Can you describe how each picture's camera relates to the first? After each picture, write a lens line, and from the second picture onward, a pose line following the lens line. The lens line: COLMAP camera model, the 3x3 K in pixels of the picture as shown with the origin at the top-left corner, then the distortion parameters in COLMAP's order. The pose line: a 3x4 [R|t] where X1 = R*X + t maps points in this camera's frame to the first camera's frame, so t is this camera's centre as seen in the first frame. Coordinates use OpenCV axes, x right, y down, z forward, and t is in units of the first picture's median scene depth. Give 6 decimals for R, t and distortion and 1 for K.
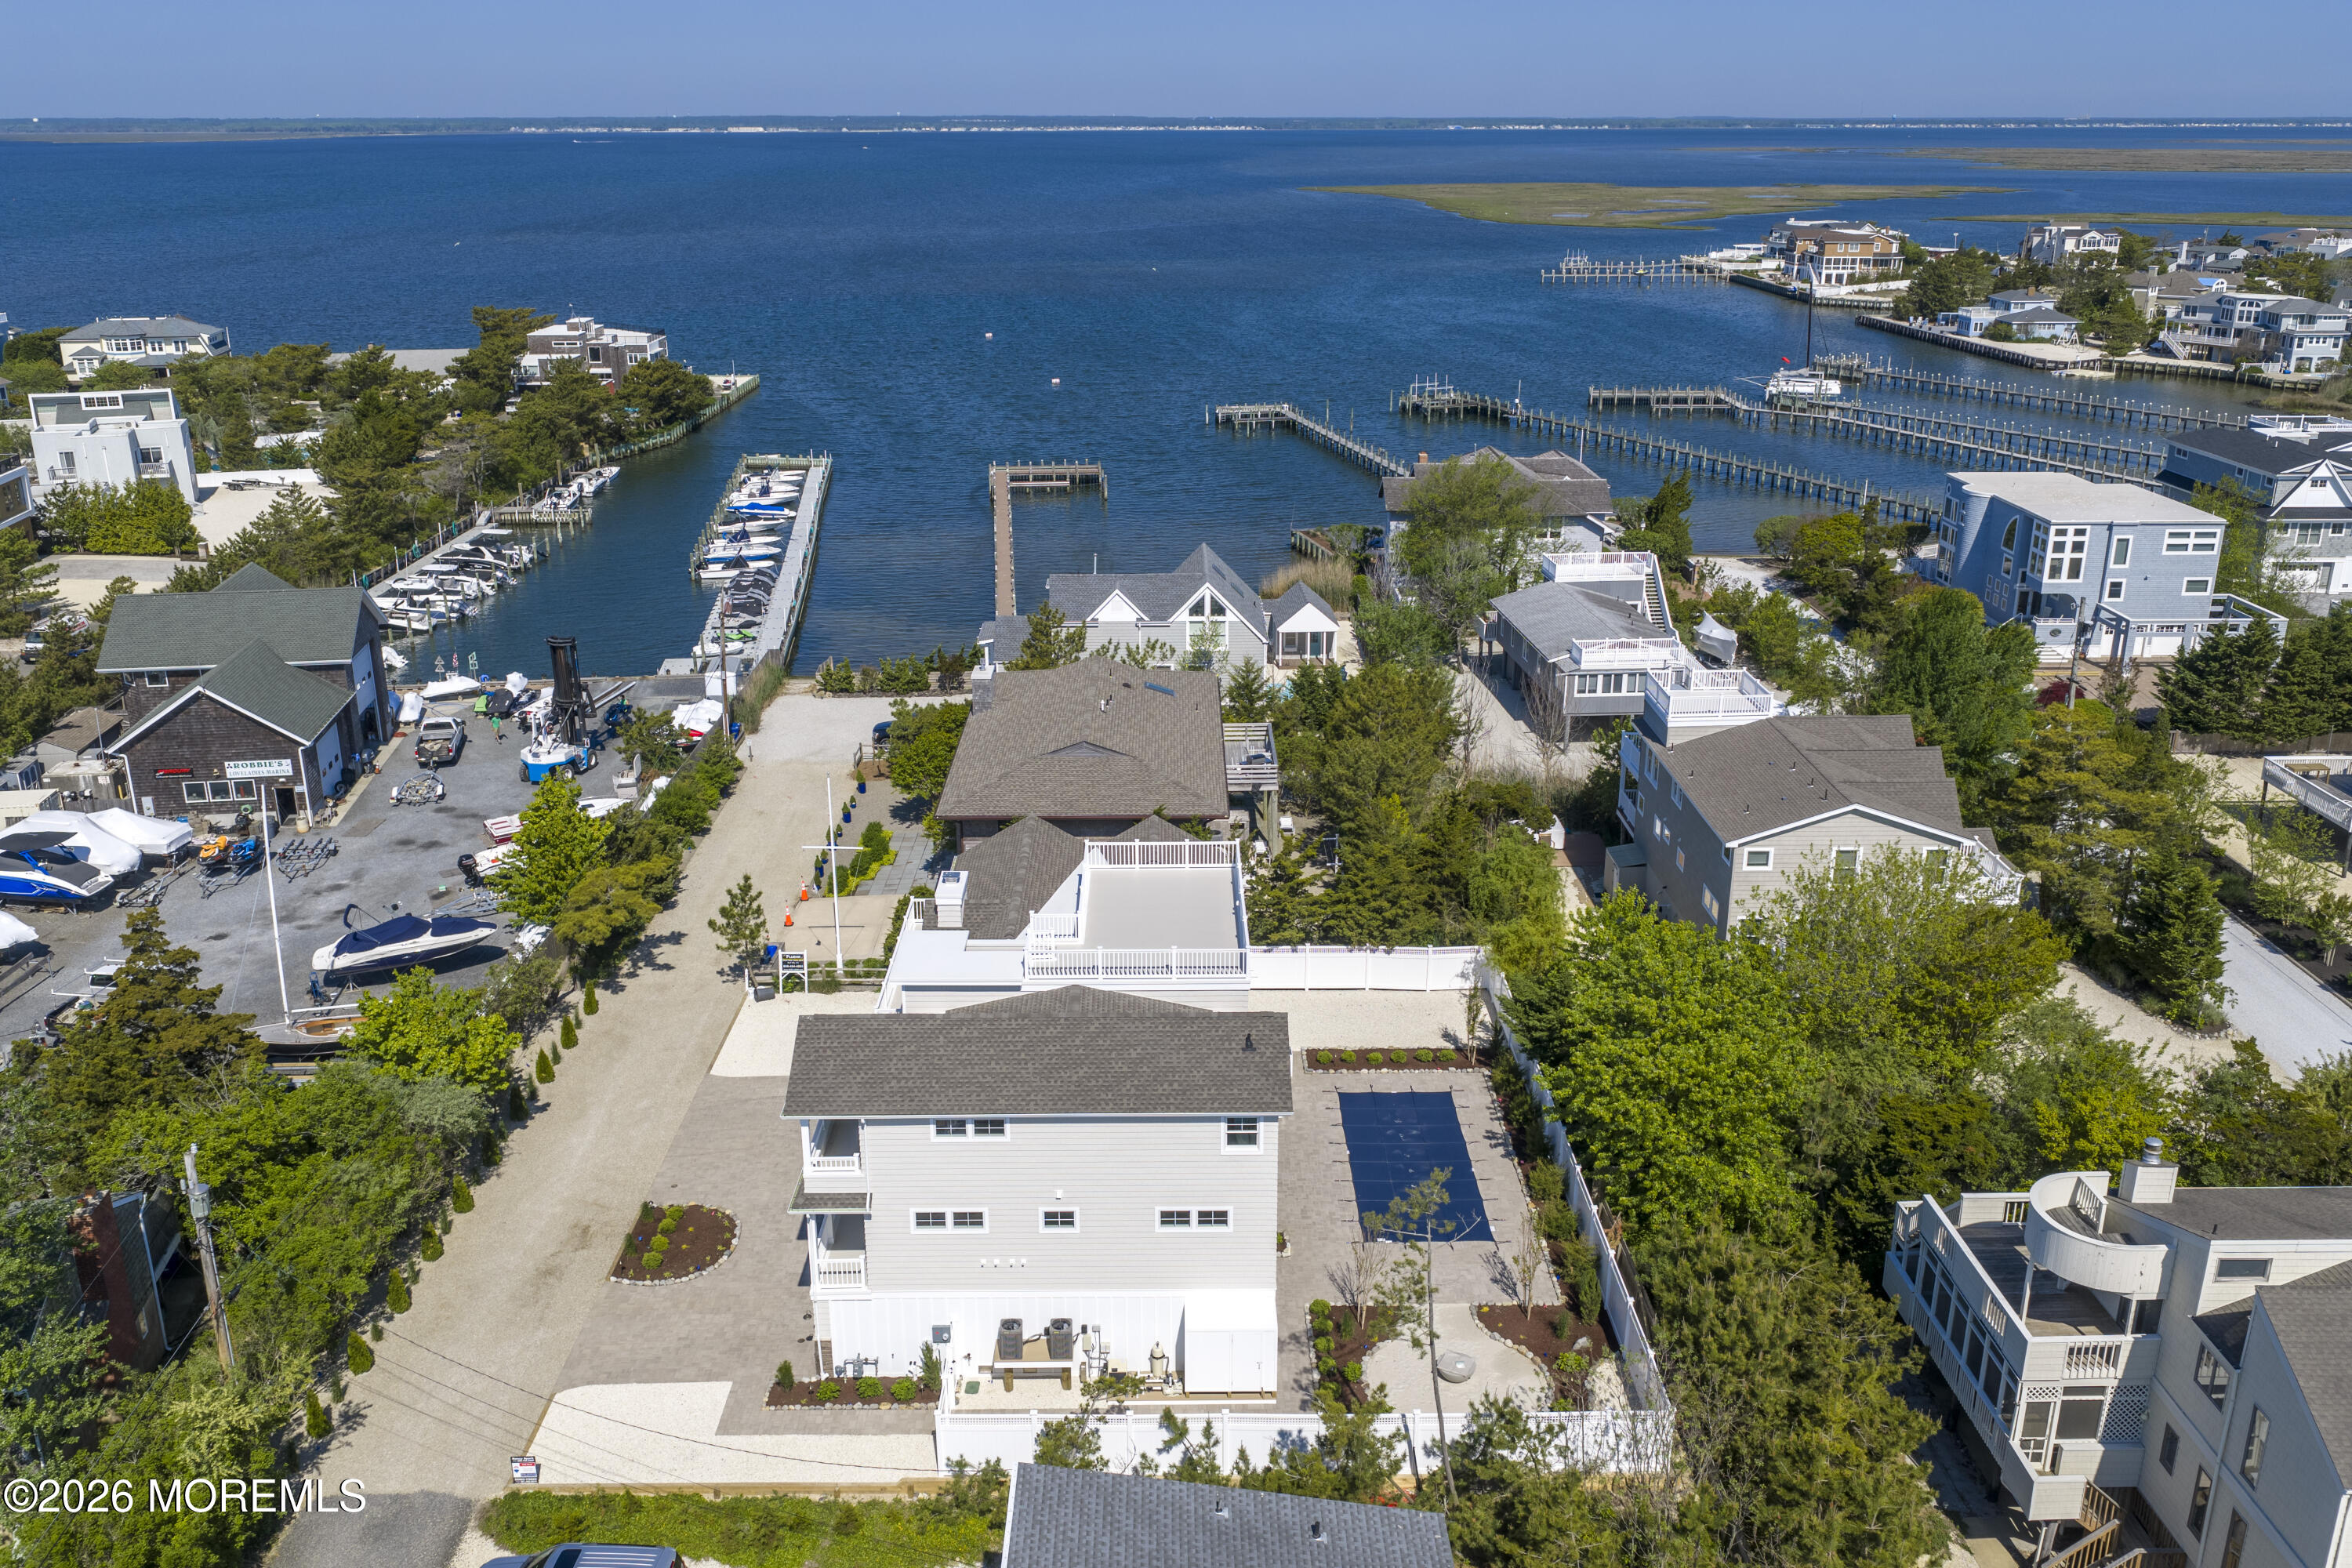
lens RADIAL K [[1947.5, 0, 1176.0], [0, 1947.5, 784.0], [0, 0, 1]] dist [0.010801, -0.014213]
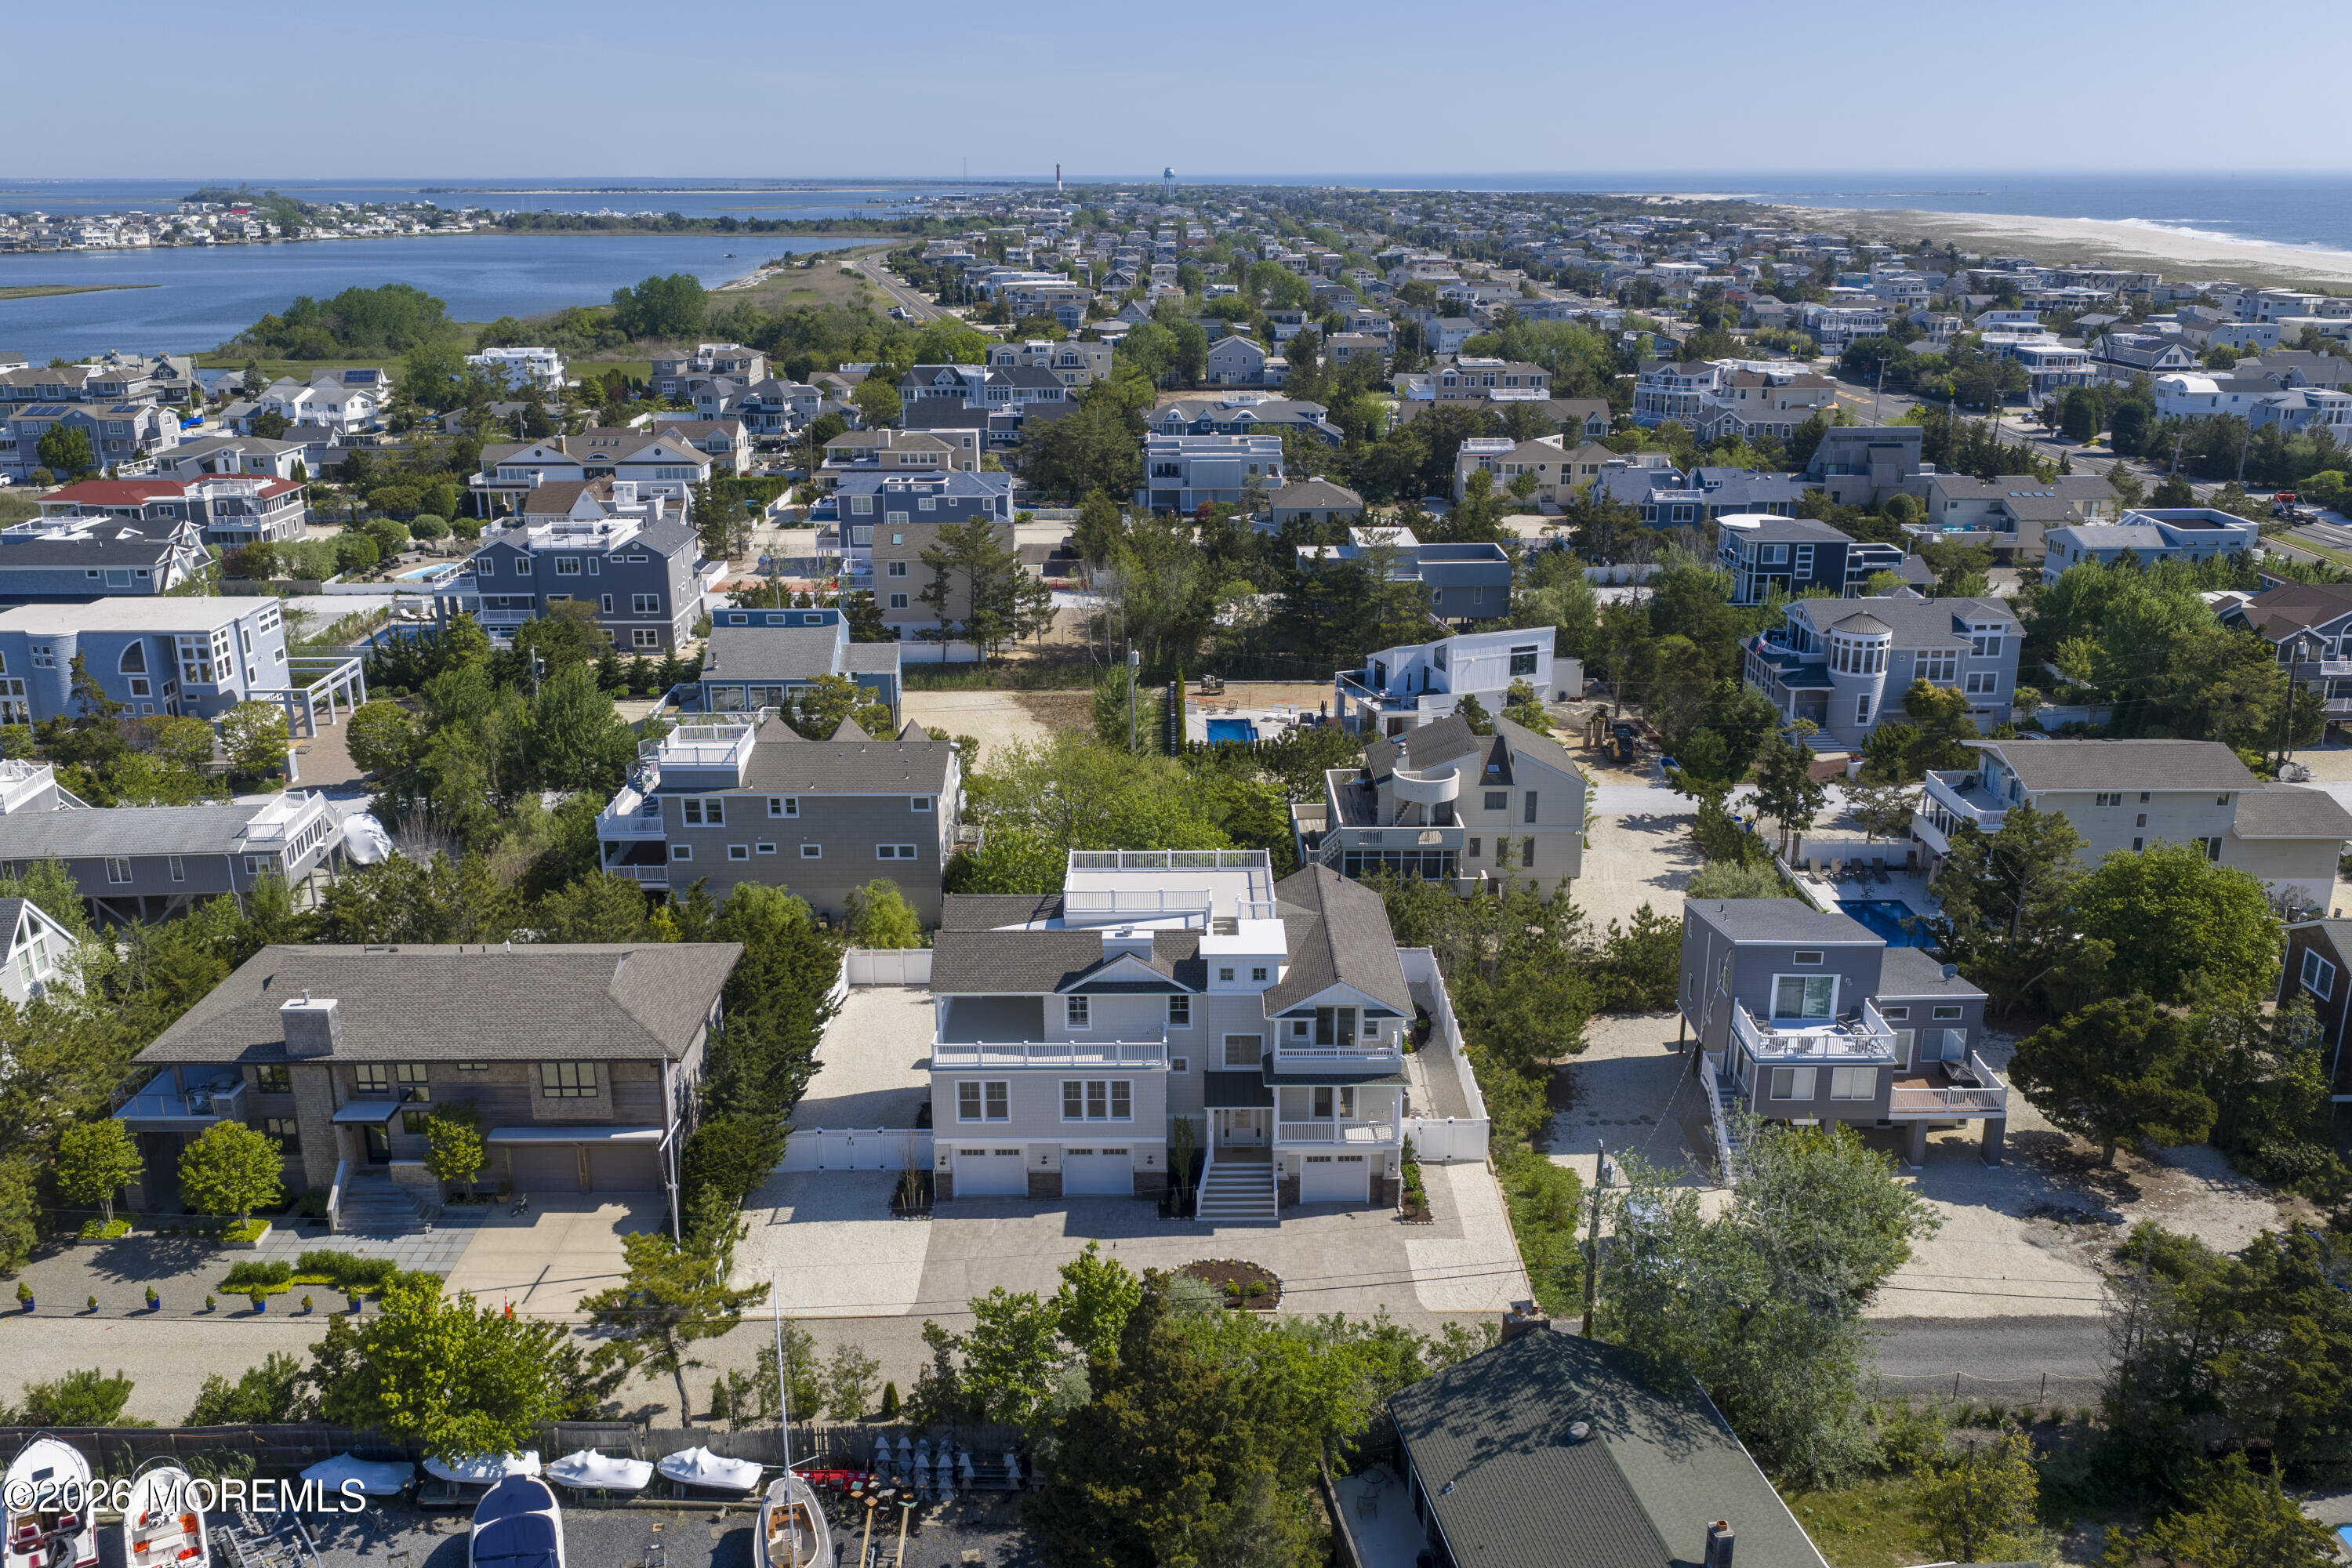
lens RADIAL K [[1947.5, 0, 1176.0], [0, 1947.5, 784.0], [0, 0, 1]] dist [0.010801, -0.014213]
pose [[0.006261, -0.298509, 0.954386, -0.815963], [0.326765, 0.902622, 0.280174, -0.241540], [-0.945085, 0.310106, 0.103194, 0.507242]]
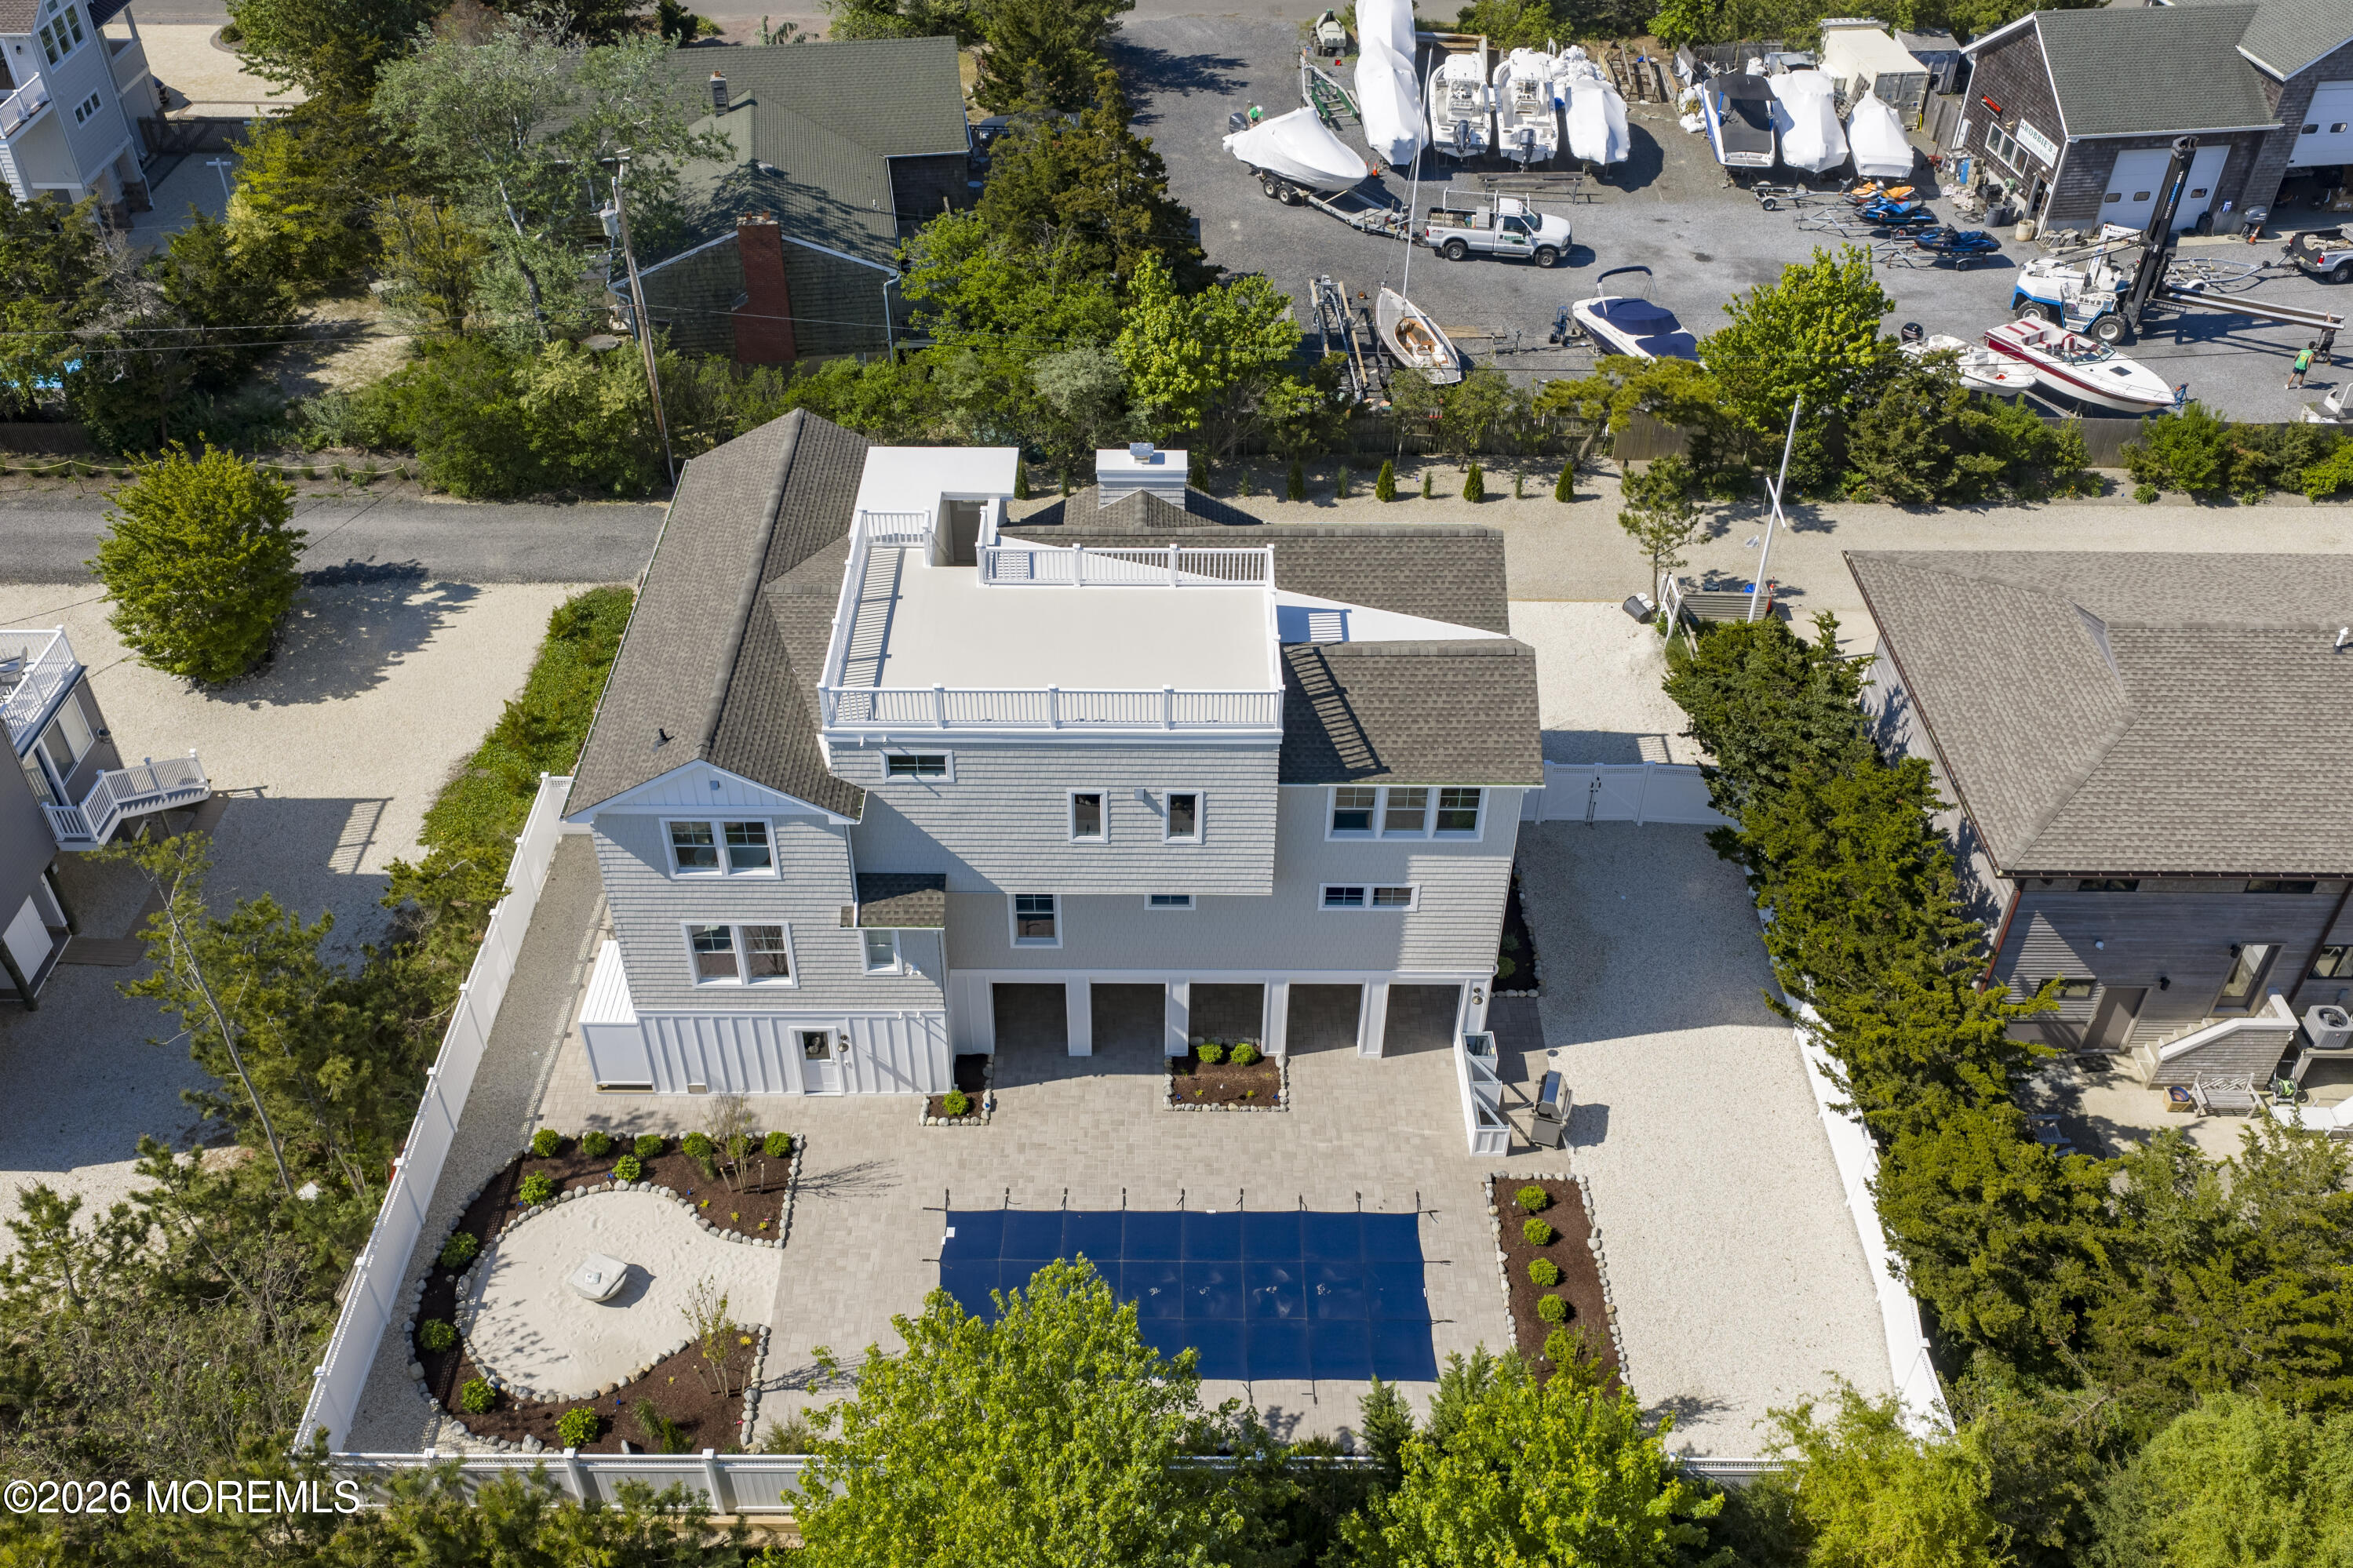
lens RADIAL K [[1982.0, 0, 1176.5], [0, 1982.0, 784.0], [0, 0, 1]] dist [0.015852, -0.023758]
pose [[0.000217, 0.641822, -0.766854, 0.328653], [-0.331701, 0.723484, 0.605430, -0.194749], [0.943385, 0.254235, 0.213050, 0.555551]]
